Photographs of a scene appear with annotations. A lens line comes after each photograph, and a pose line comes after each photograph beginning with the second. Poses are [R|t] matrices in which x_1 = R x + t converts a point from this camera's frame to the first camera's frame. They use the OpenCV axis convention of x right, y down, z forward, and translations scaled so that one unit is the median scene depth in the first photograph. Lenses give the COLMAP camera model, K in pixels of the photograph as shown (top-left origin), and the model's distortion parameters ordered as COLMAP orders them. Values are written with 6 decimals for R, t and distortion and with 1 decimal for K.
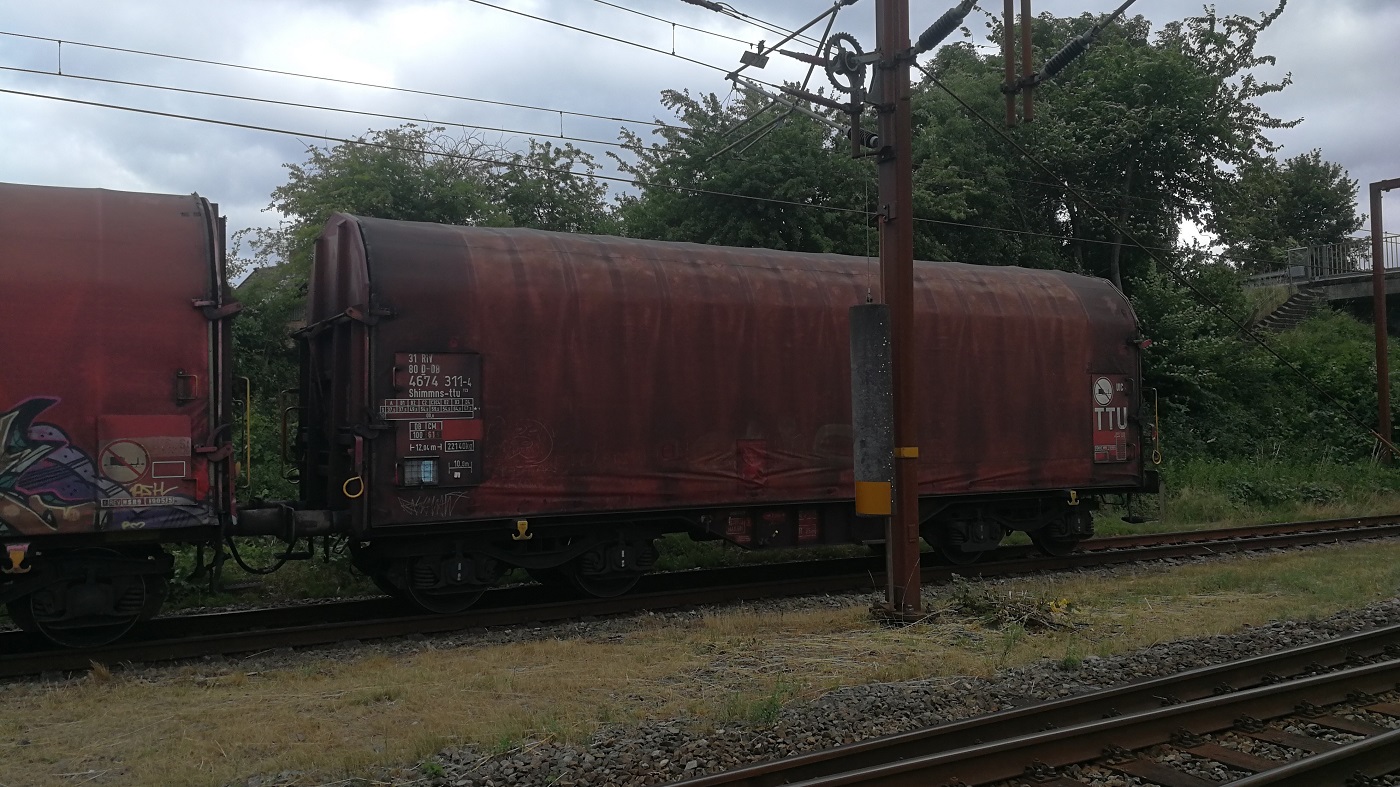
lens RADIAL K [[1153.9, 0, 700.0], [0, 1153.9, 393.5], [0, 0, 1]] dist [0.007673, -0.001471]
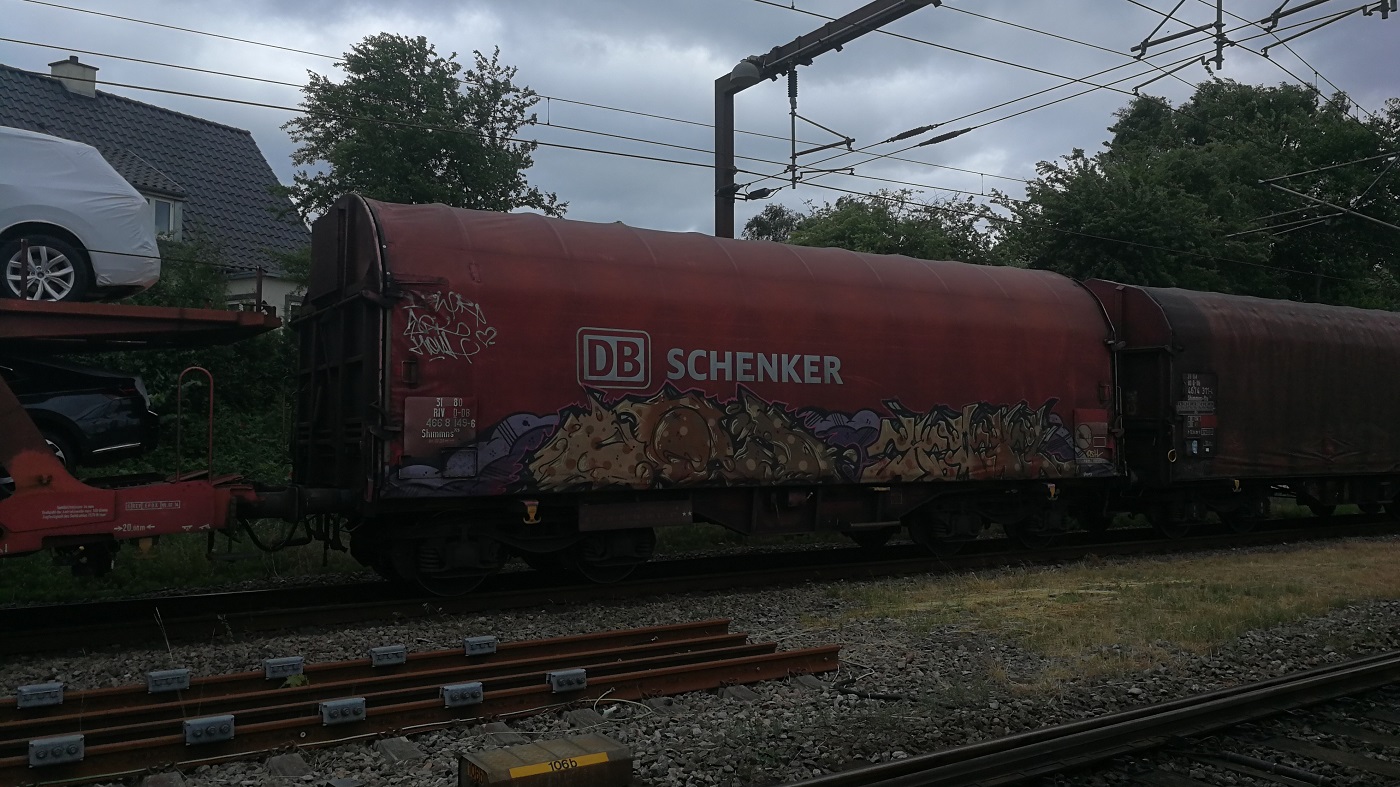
lens RADIAL K [[1131.1, 0, 700.1], [0, 1131.1, 354.9], [0, 0, 1]] dist [0.063750, 0.001328]
pose [[0.999245, 0.021587, 0.032299, -0.962510], [-0.020708, 0.999412, -0.027318, -0.002662], [-0.032870, 0.026628, 0.999105, -0.556001]]
